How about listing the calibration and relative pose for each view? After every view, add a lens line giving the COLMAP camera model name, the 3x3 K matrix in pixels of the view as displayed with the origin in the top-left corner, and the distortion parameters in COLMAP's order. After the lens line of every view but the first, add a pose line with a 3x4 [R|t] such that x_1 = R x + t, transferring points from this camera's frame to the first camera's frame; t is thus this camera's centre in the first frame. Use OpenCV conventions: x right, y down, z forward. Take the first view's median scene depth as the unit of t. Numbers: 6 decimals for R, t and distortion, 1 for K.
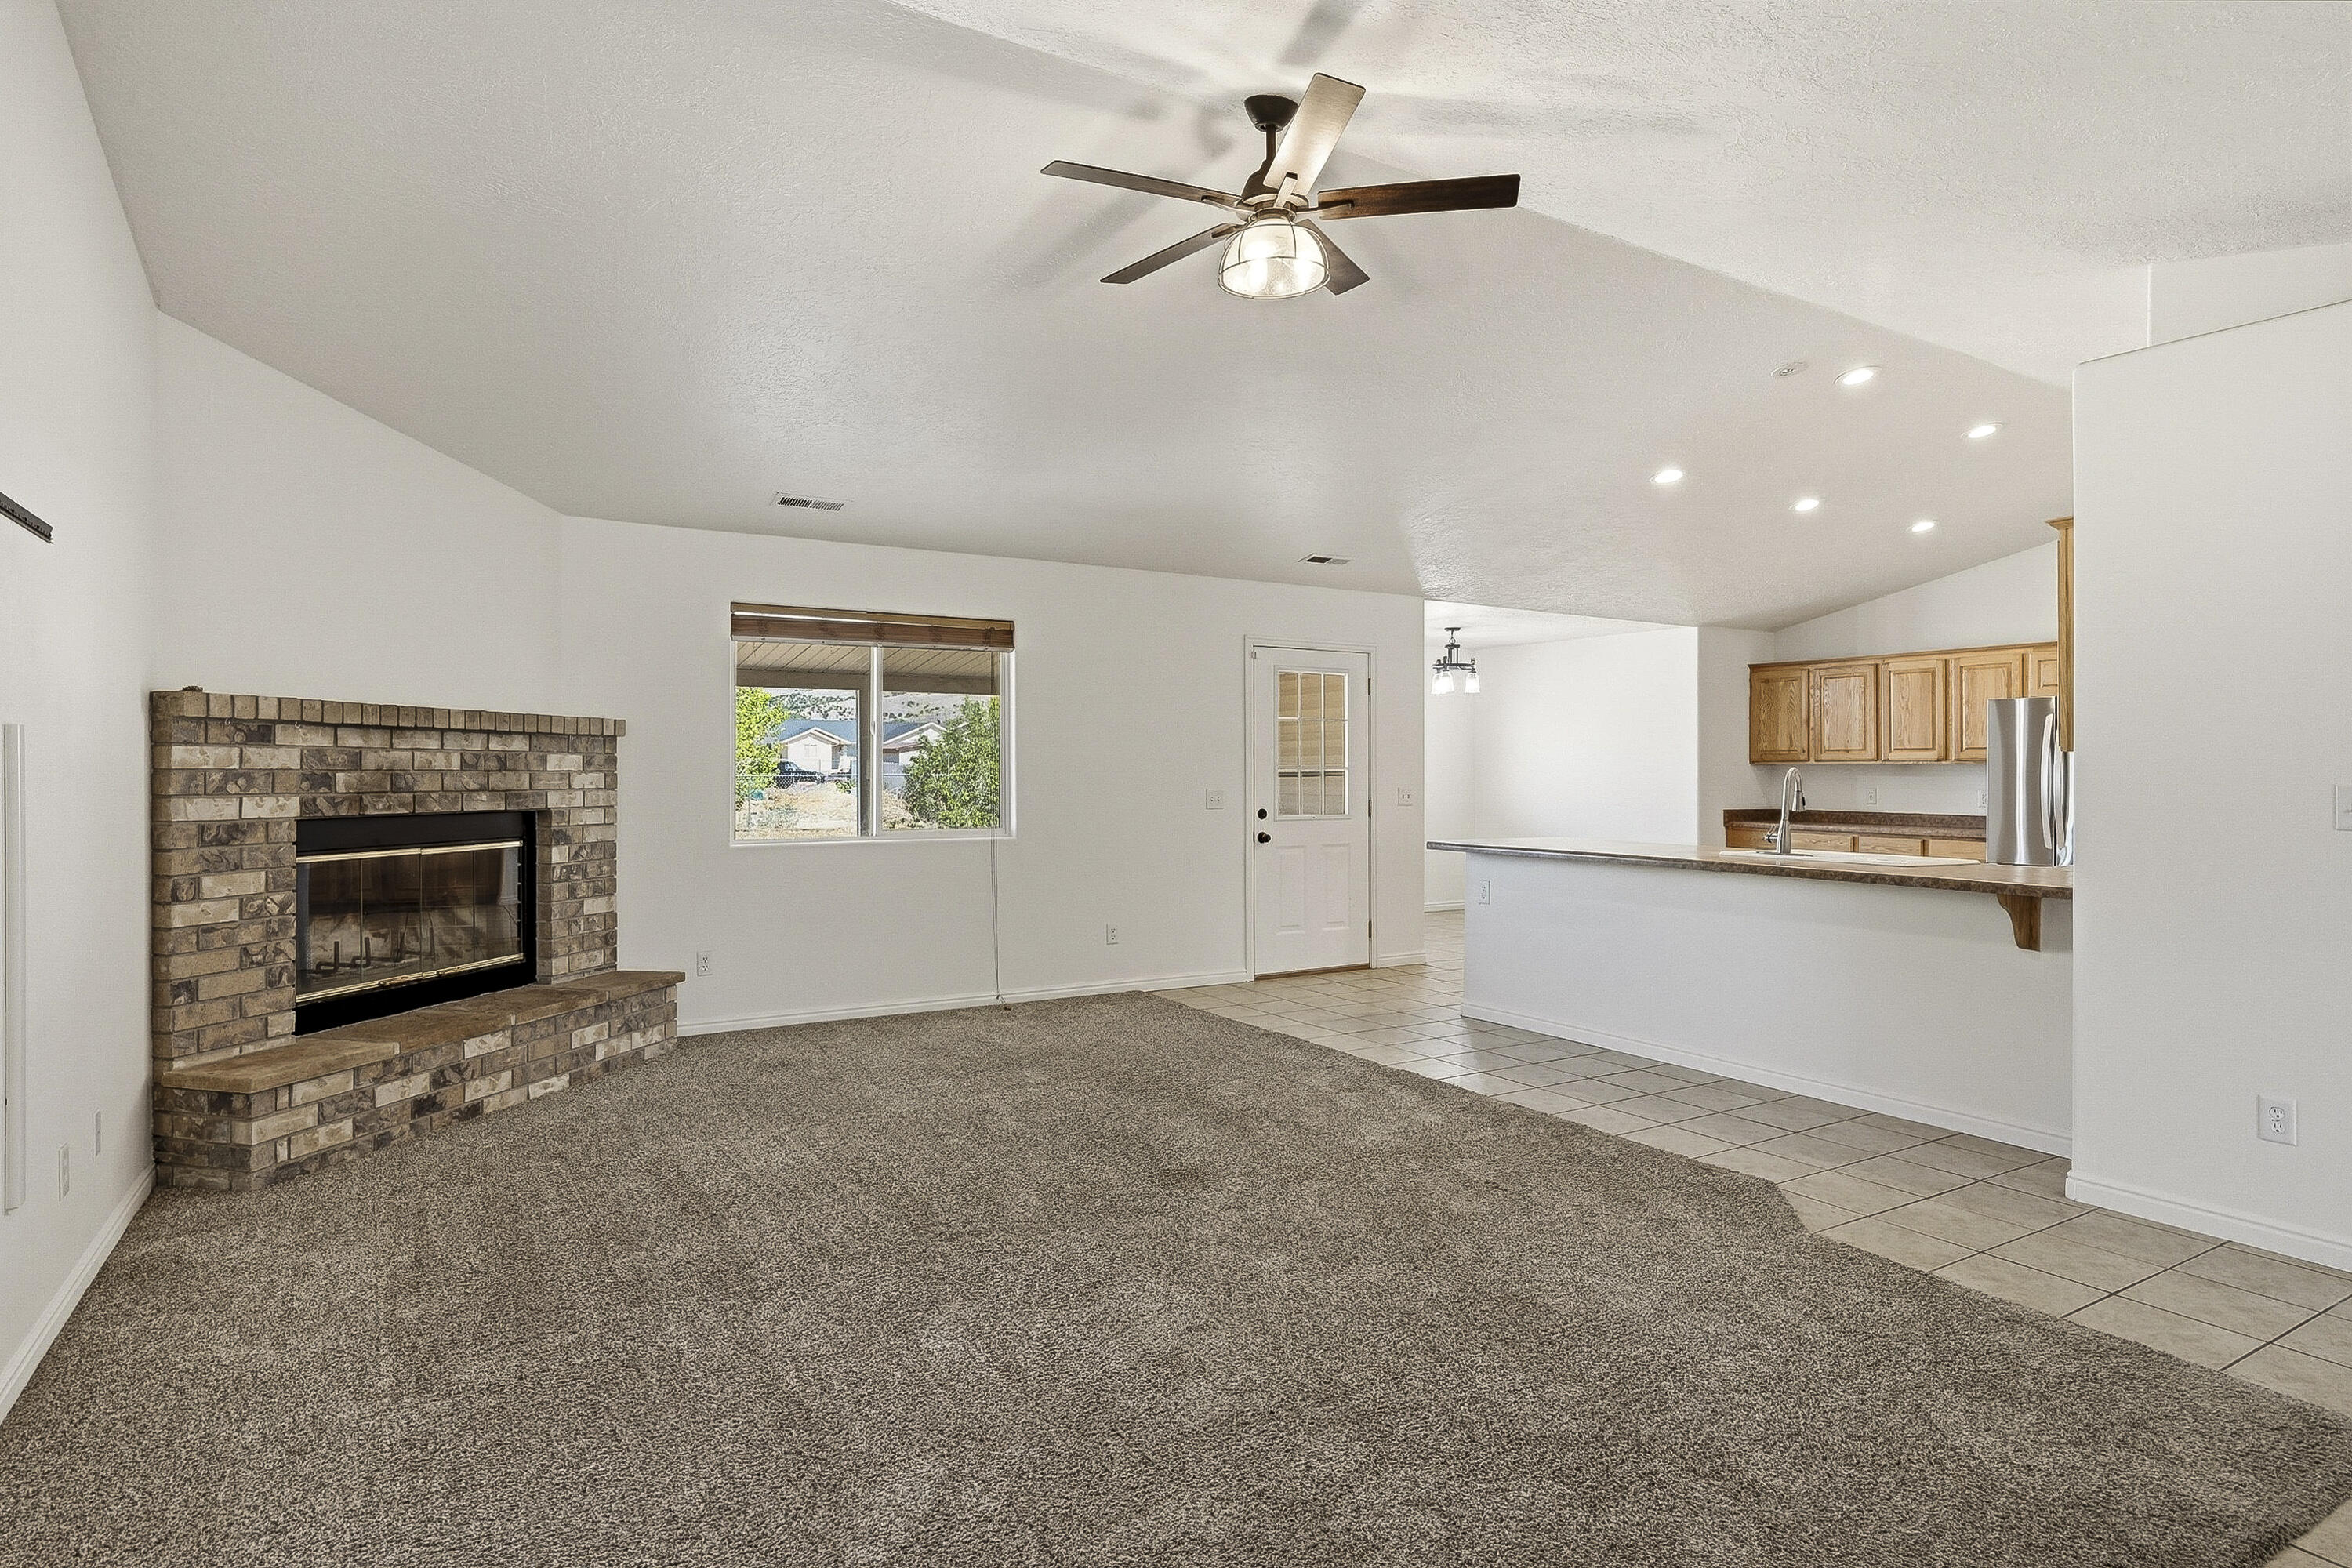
lens RADIAL K [[1266.2, 0, 1194.0], [0, 1266.2, 770.0], [0, 0, 1]] dist [0.004648, -0.003311]
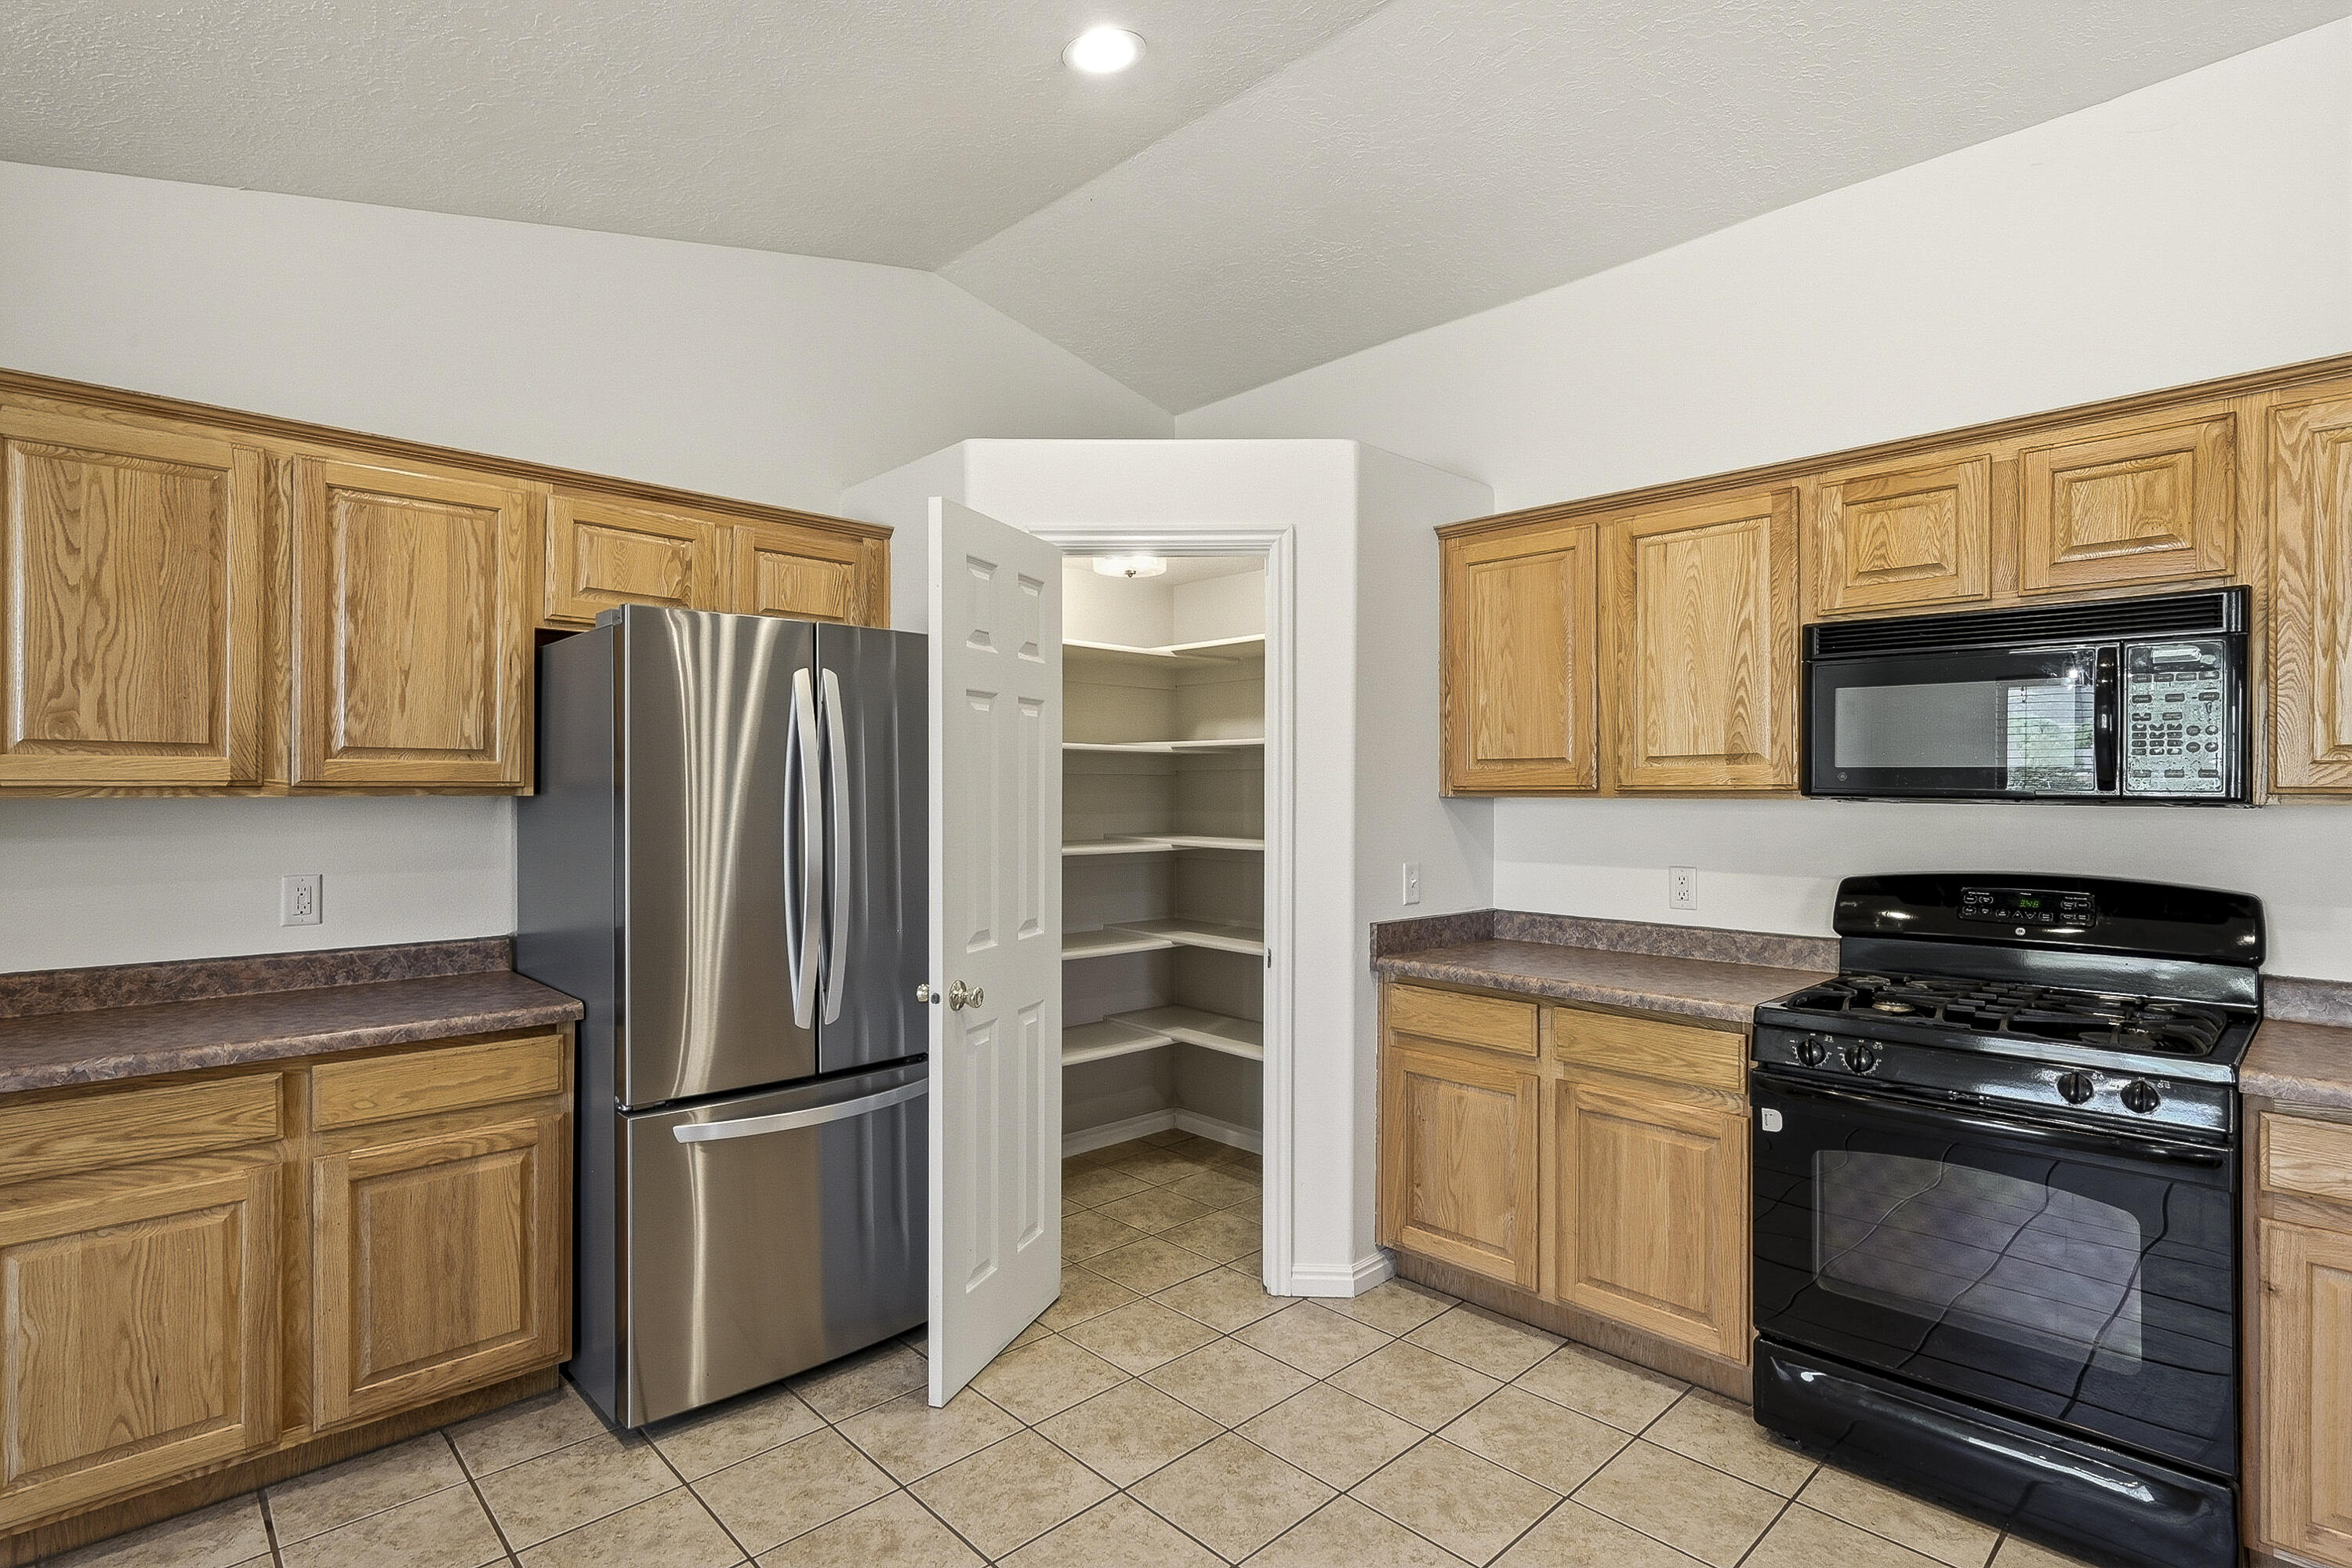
lens RADIAL K [[1139.4, 0, 1173.8], [0, 1139.4, 785.1], [0, 0, 1]] dist [0.003636, -0.001145]
pose [[-0.203336, -0.001610, 0.979108, 0.570510], [-0.004721, 0.999989, 0.000664, -0.018027], [-0.979098, -0.004487, -0.203341, 1.691268]]
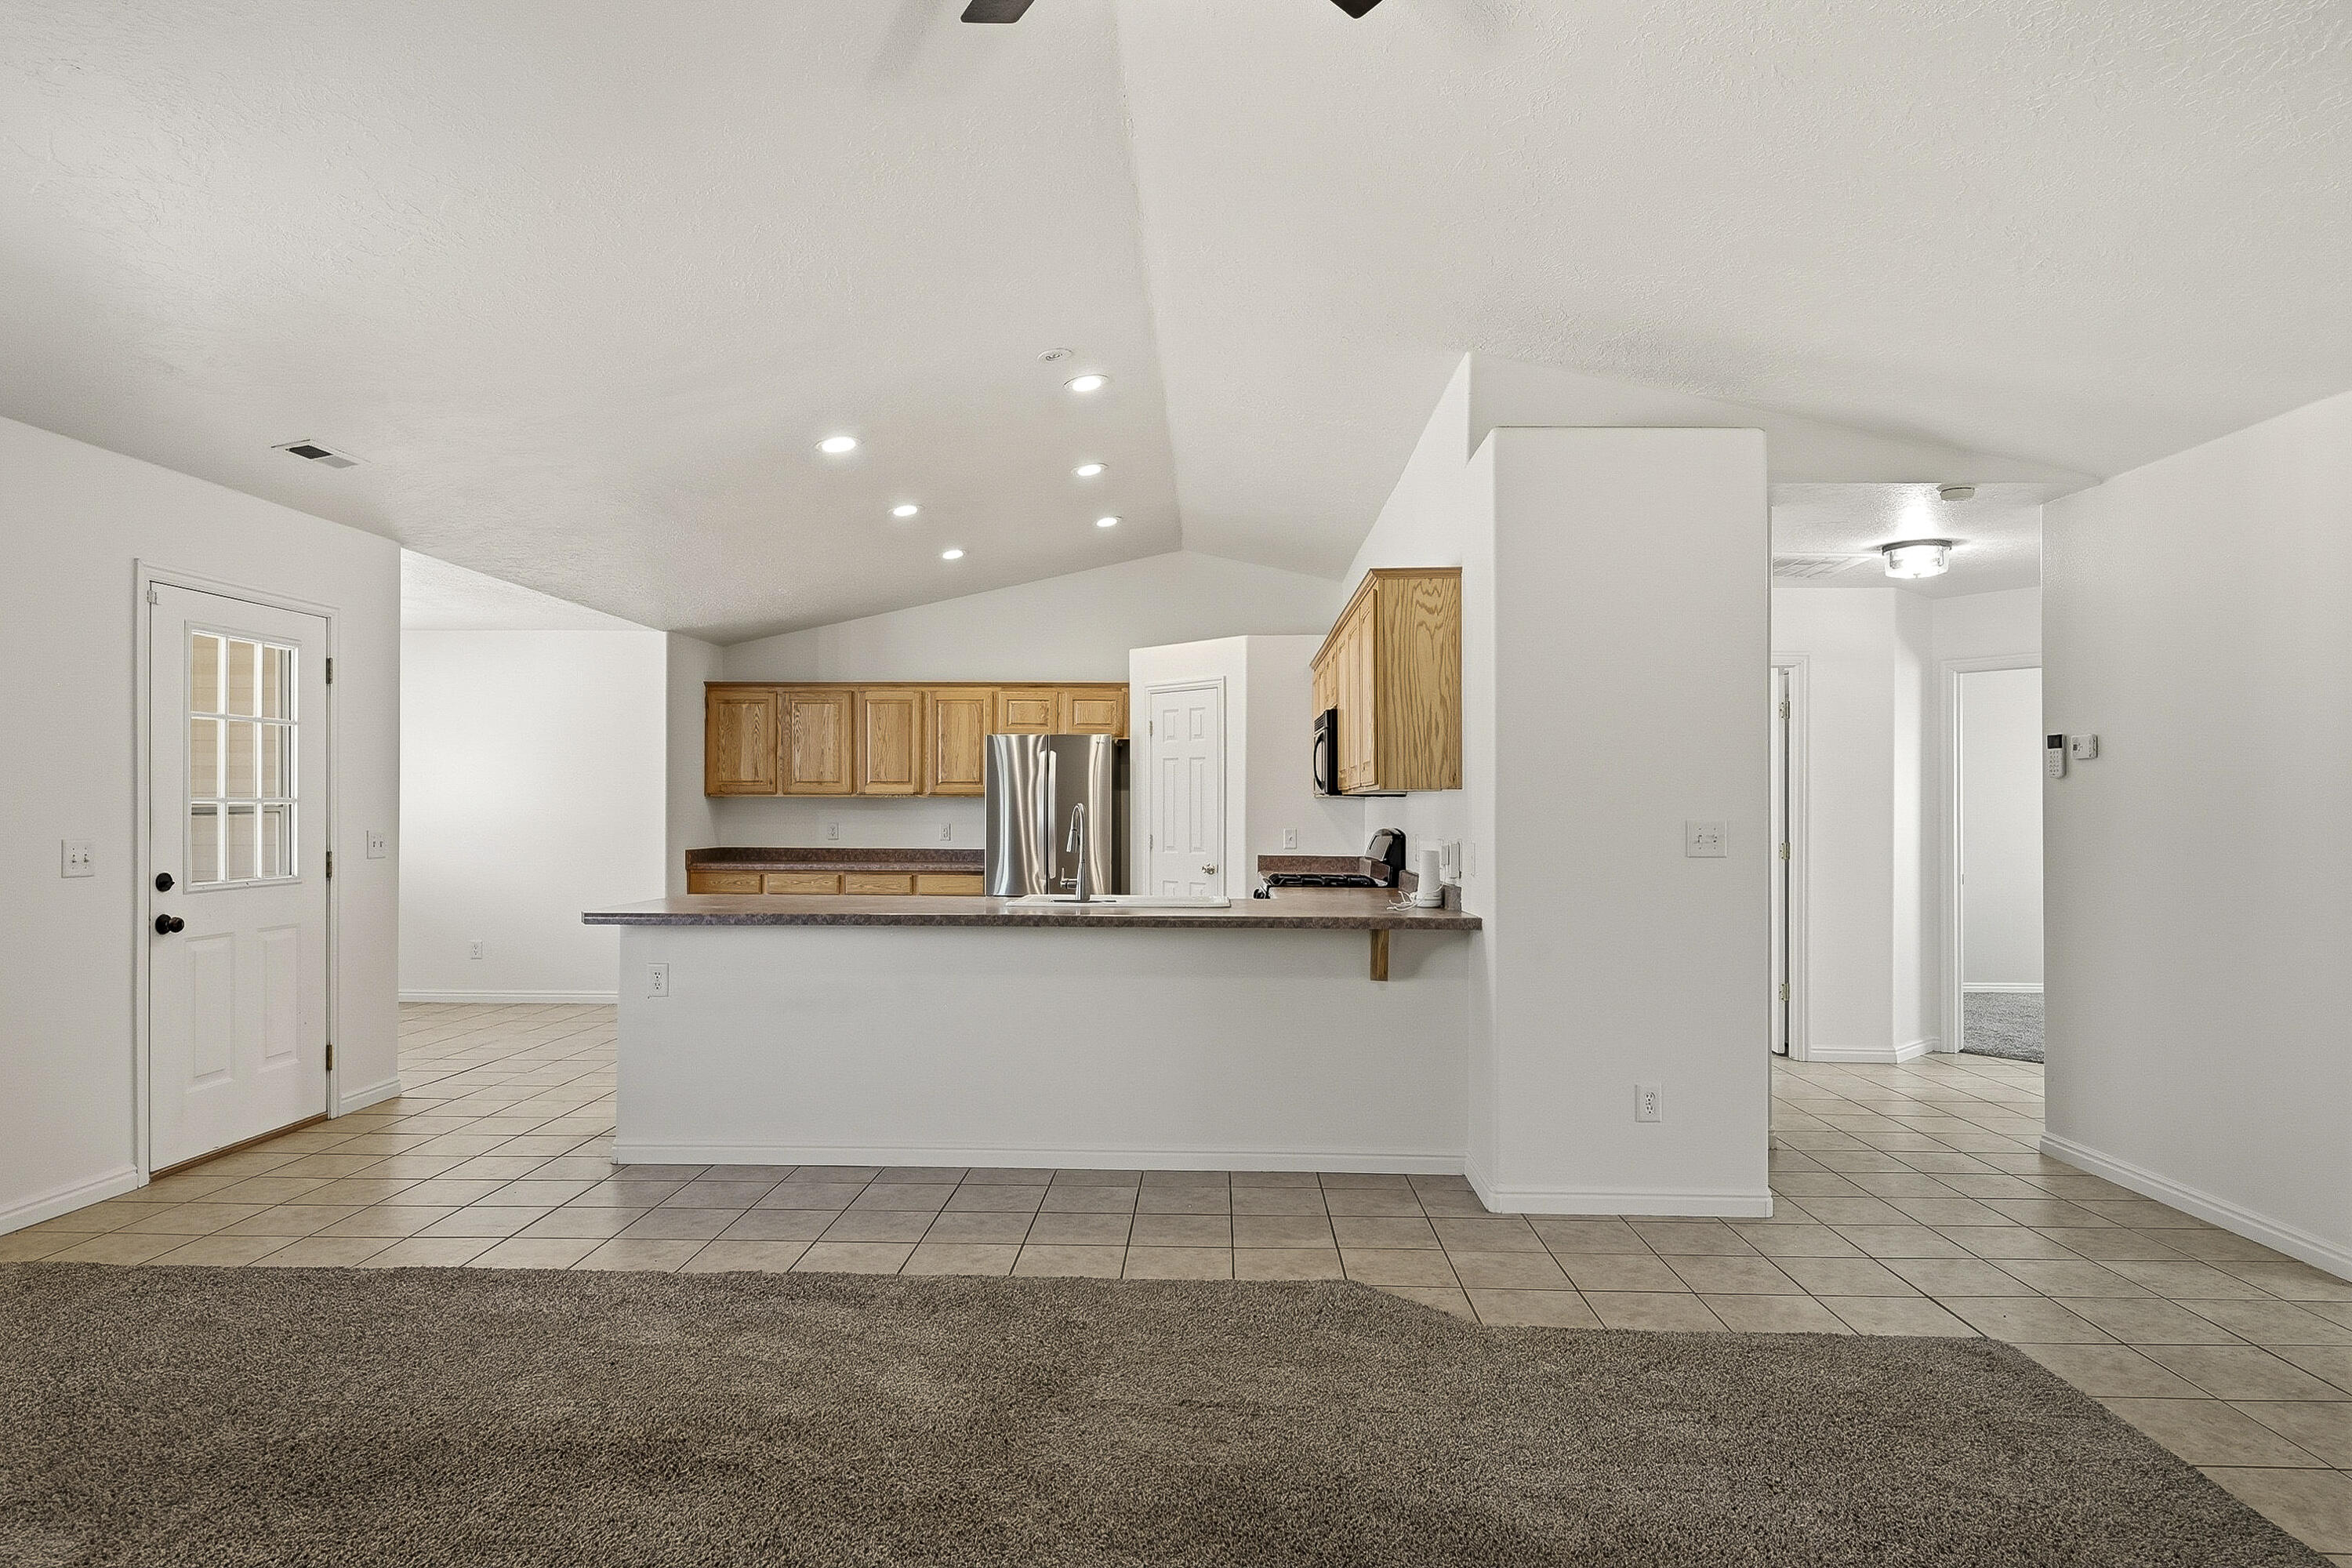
lens RADIAL K [[1334.8, 0, 1183.7], [0, 1334.8, 797.7], [0, 0, 1]] dist [-0.002346, -0.002755]
pose [[0.554576, 0.004310, 0.832122, -0.320786], [-0.002273, 0.999991, -0.003664, -0.002841], [-0.832130, 0.000140, 0.554580, 0.505680]]
